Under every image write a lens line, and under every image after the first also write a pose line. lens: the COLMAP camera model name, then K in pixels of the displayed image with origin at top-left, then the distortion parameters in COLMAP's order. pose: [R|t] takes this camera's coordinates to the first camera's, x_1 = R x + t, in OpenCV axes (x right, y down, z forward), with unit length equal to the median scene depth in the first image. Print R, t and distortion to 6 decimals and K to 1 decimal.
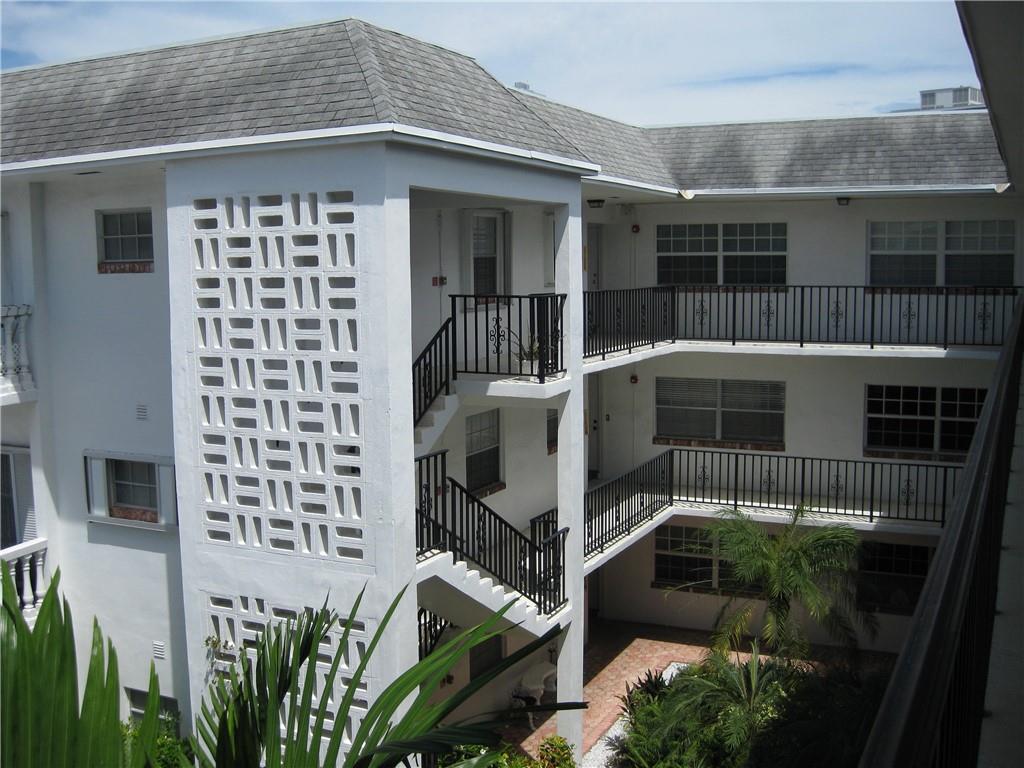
lens RADIAL K [[1107.1, 0, 512.0], [0, 1107.1, 384.0], [0, 0, 1]] dist [-0.132098, 0.009069]
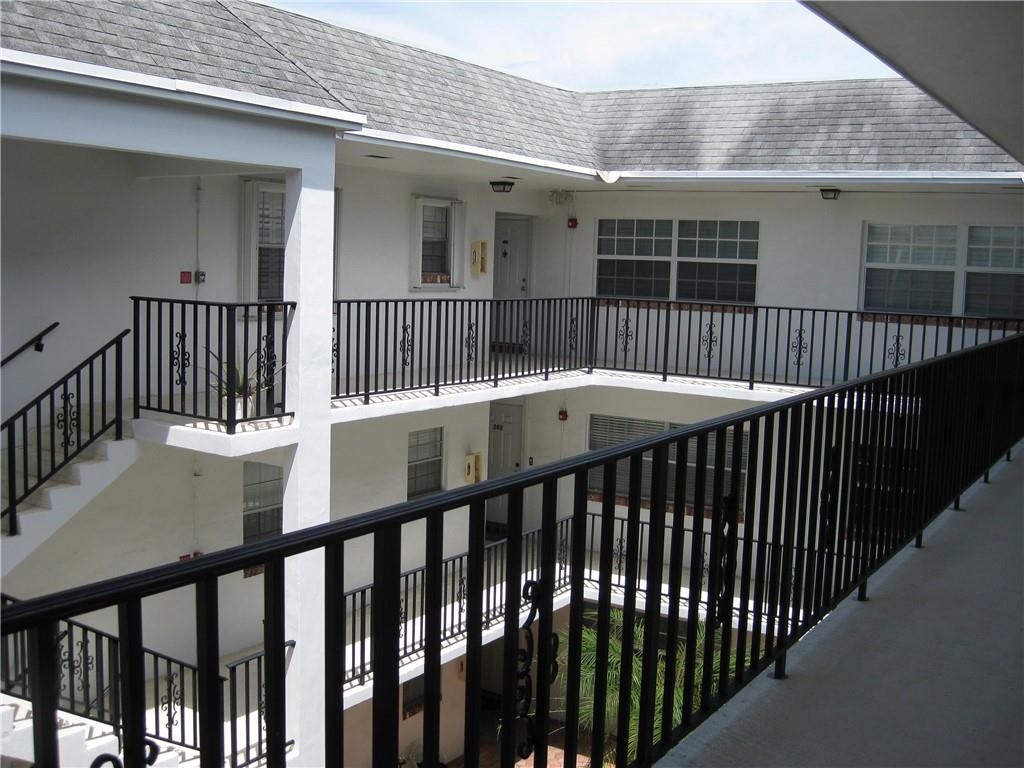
lens RADIAL K [[1107.1, 0, 512.0], [0, 1107.1, 384.0], [0, 0, 1]] dist [-0.132098, 0.009069]
pose [[0.991593, 0.055938, -0.116681, 0.189780], [-0.056293, 0.998414, 0.000250, -0.028123], [0.116510, 0.006320, 0.993169, 0.249223]]
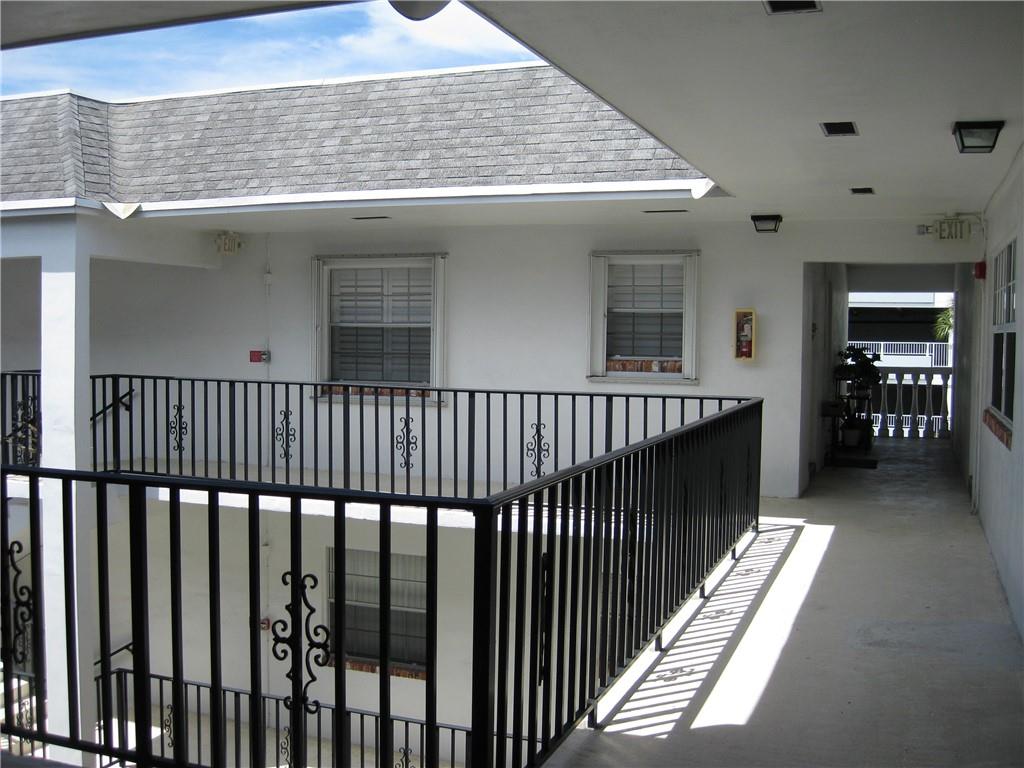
lens RADIAL K [[1107.1, 0, 512.0], [0, 1107.1, 384.0], [0, 0, 1]] dist [-0.132098, 0.009069]
pose [[0.097234, 0.053607, -0.993817, 0.583700], [-0.122824, 0.991562, 0.041468, -0.103249], [0.987654, 0.118033, 0.102998, 0.882866]]
